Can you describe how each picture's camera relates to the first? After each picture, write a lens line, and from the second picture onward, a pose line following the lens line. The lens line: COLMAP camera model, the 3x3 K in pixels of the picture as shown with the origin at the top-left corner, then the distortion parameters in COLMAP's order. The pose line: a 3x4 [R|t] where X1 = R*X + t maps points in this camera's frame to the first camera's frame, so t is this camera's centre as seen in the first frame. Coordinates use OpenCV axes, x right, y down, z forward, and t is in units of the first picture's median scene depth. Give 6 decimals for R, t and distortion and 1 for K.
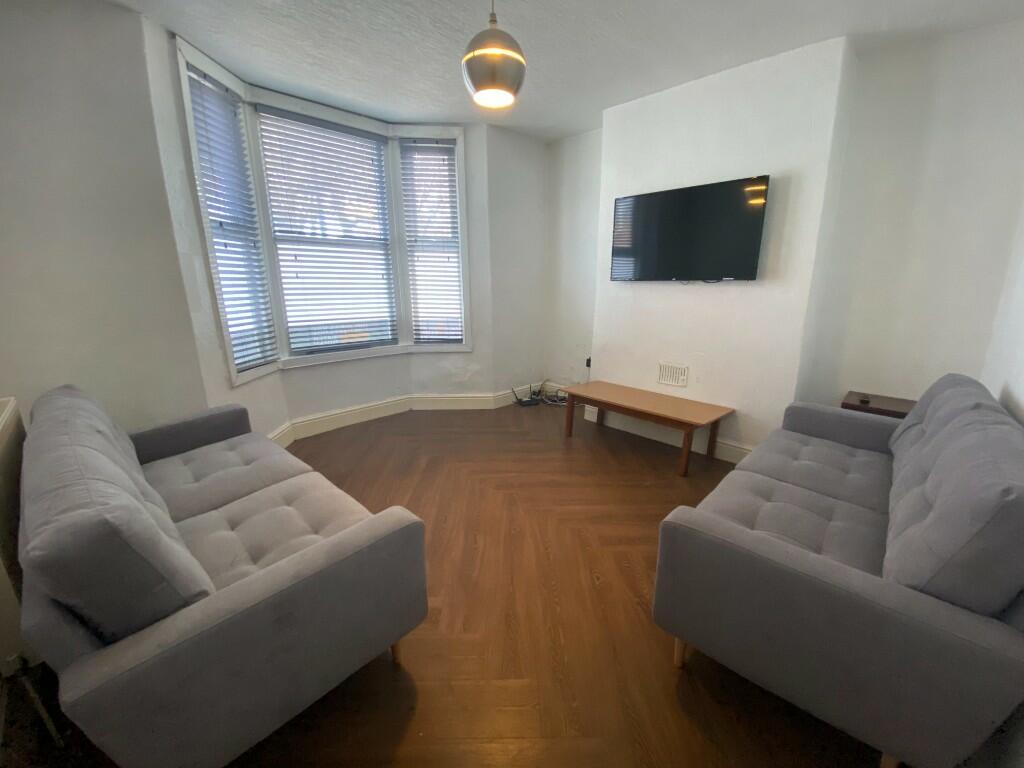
lens RADIAL K [[410.2, 0, 512.0], [0, 410.2, 384.0], [0, 0, 1]] dist [0.010833, -0.021408]
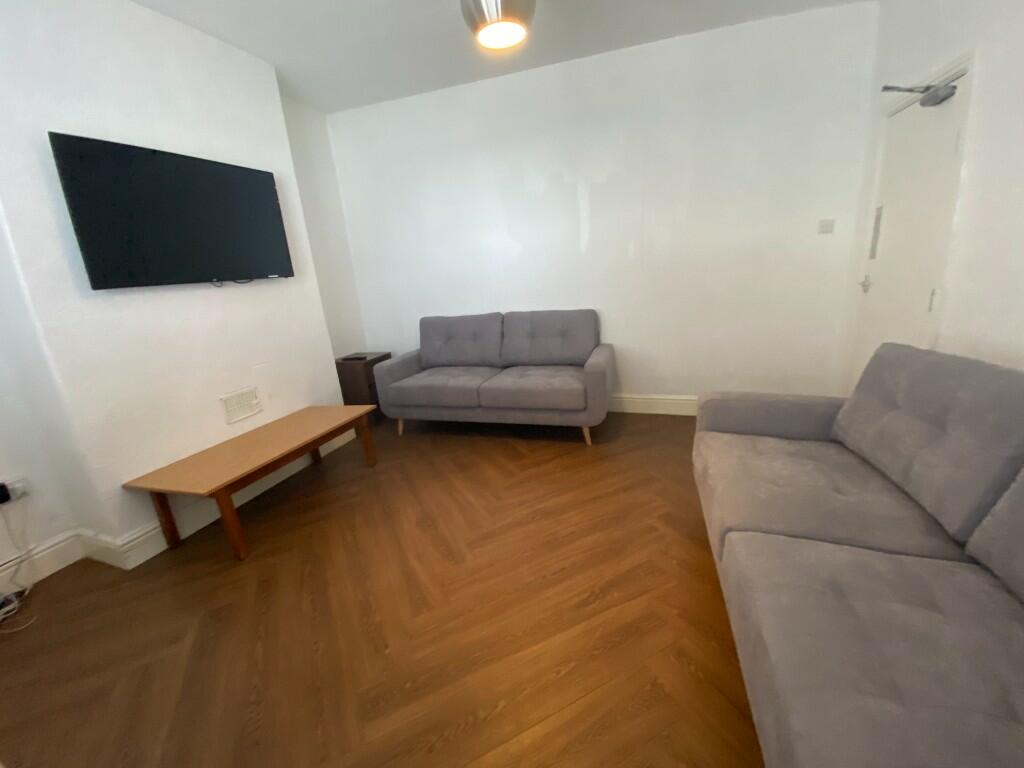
lens RADIAL K [[410.2, 0, 512.0], [0, 410.2, 384.0], [0, 0, 1]] dist [0.010833, -0.021408]
pose [[-0.520154, -0.191151, 0.832407, -0.543739], [0.282740, 0.881137, 0.379020, -0.223469], [-0.805914, 0.432503, -0.404281, 0.973267]]
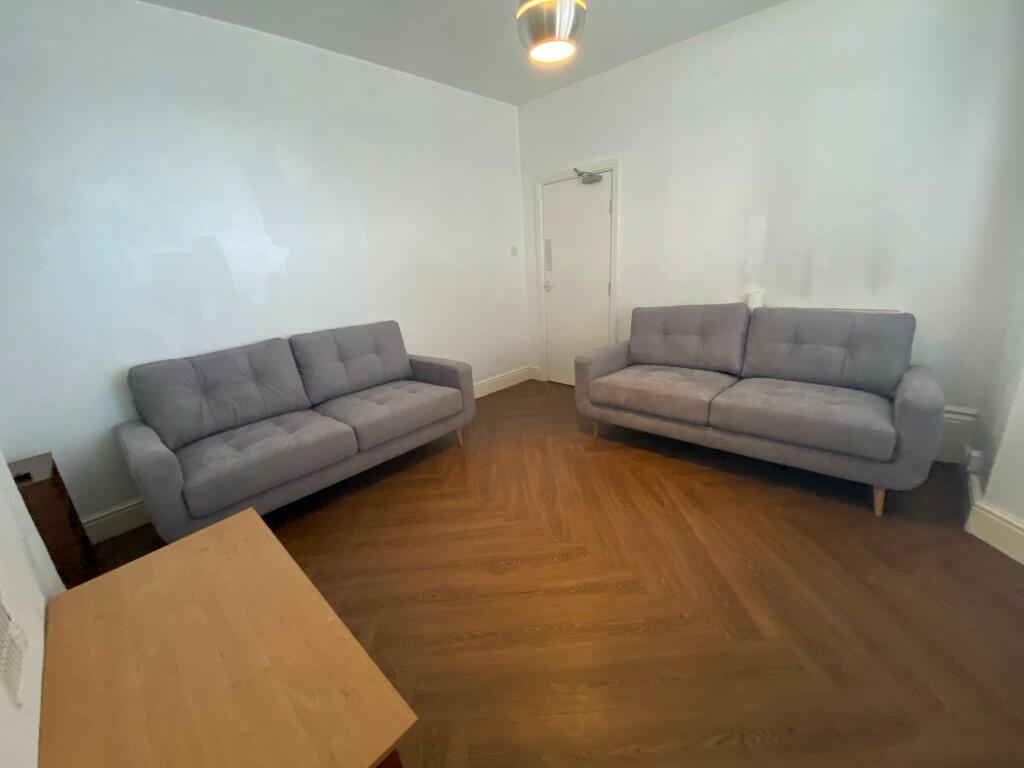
lens RADIAL K [[395.3, 0, 512.0], [0, 395.3, 384.0], [0, 0, 1]] dist [0.027722, -0.018234]
pose [[-0.993910, 0.094372, -0.056901, 0.084447], [0.049482, 0.843559, 0.534751, -0.334752], [0.098465, 0.528679, -0.843091, 1.277919]]
